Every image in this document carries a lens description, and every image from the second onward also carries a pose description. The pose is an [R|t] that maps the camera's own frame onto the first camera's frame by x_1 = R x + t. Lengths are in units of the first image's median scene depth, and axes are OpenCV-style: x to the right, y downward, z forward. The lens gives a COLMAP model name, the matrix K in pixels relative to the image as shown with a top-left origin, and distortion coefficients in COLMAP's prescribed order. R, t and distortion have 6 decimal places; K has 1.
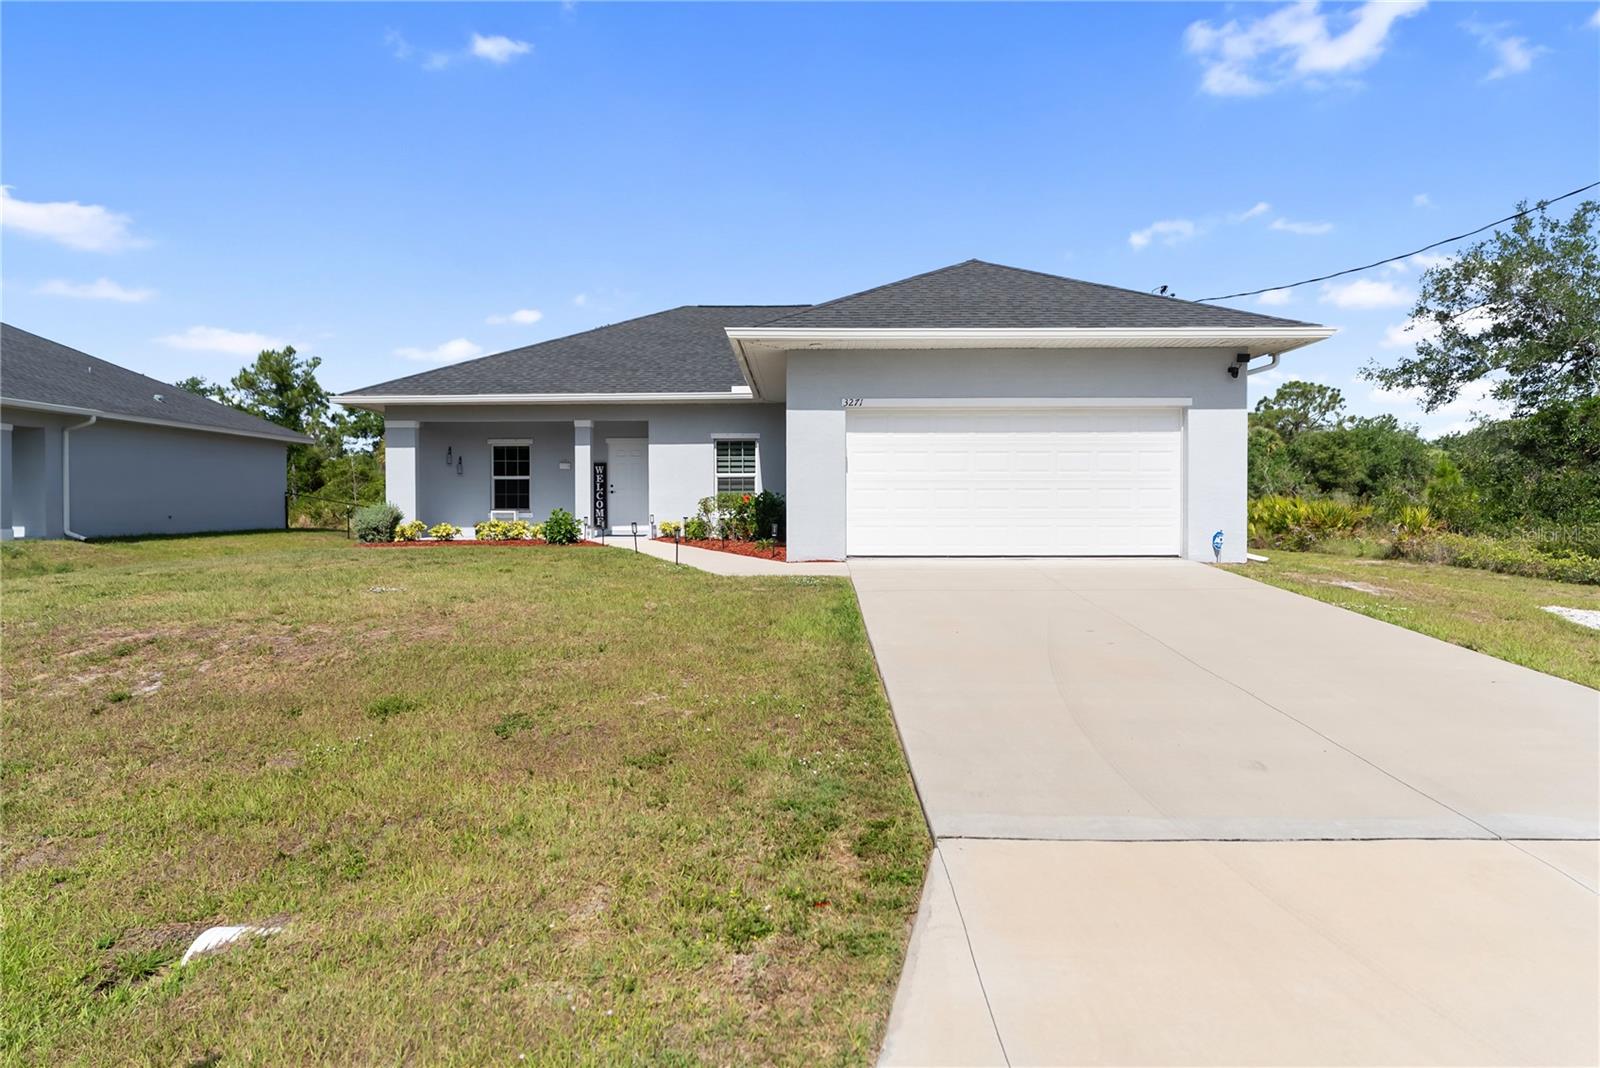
lens RADIAL K [[902.5, 0, 769.2], [0, 902.5, 509.8], [0, 0, 1]] dist [-0.003160, 0.001742]
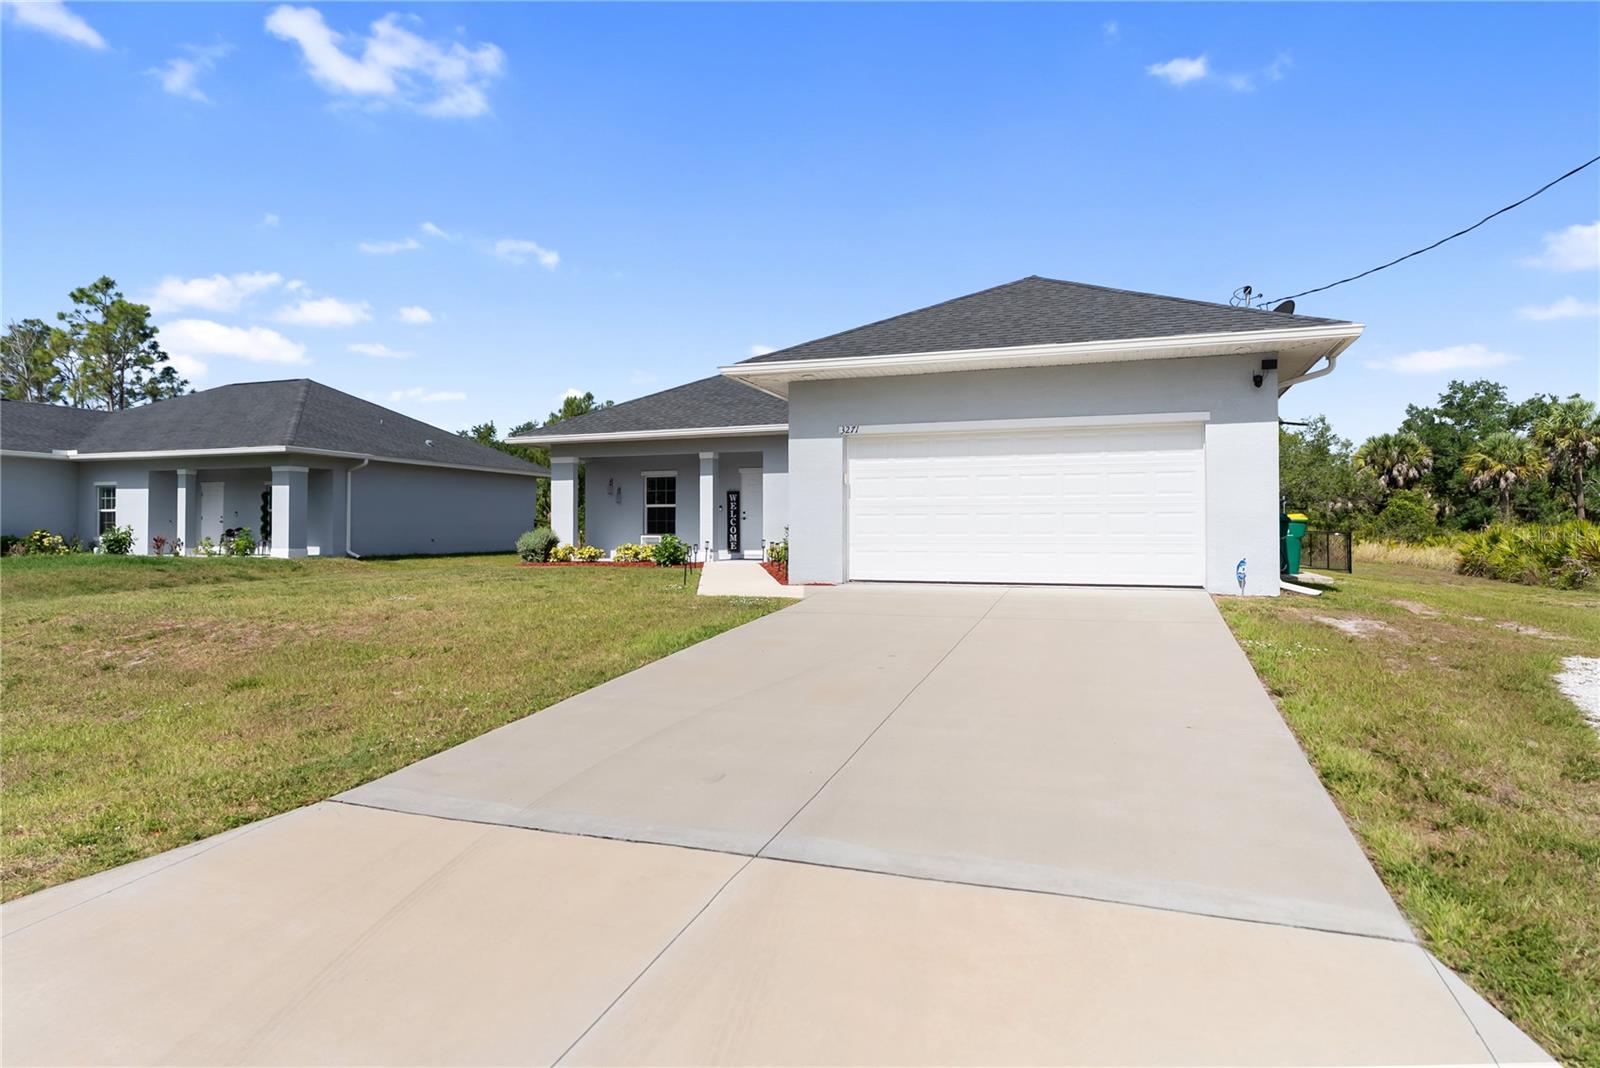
lens RADIAL K [[902.5, 0, 801.5], [0, 902.5, 522.7], [0, 0, 1]] dist [-0.003160, 0.001742]
pose [[0.946221, -0.001798, -0.323517, 0.251477], [-0.003202, 0.999884, -0.014923, 0.001147], [0.323507, 0.015156, 0.946105, 0.010984]]
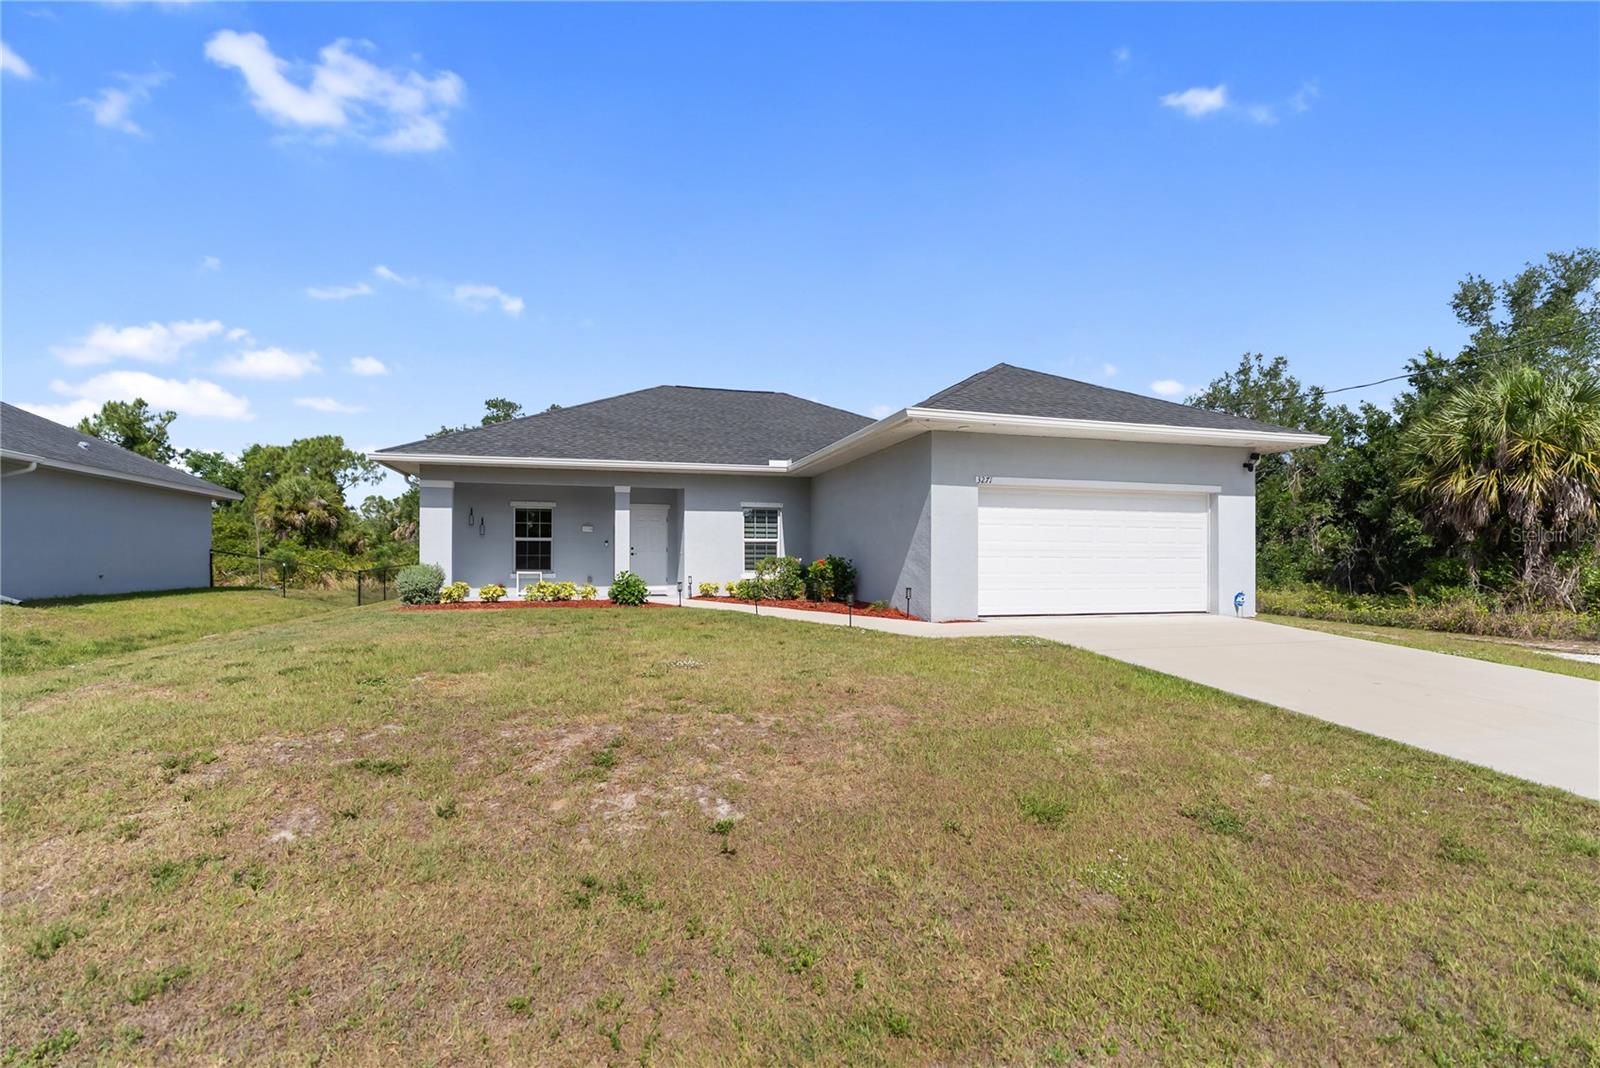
lens RADIAL K [[747.8, 0, 748.3], [0, 747.8, 550.2], [0, 0, 1]] dist [-0.005846, 0.001538]
pose [[0.962646, 0.010115, 0.270573, -0.299658], [-0.004408, 0.999755, -0.021692, -0.006408], [-0.270727, 0.019689, 0.962455, 0.122494]]
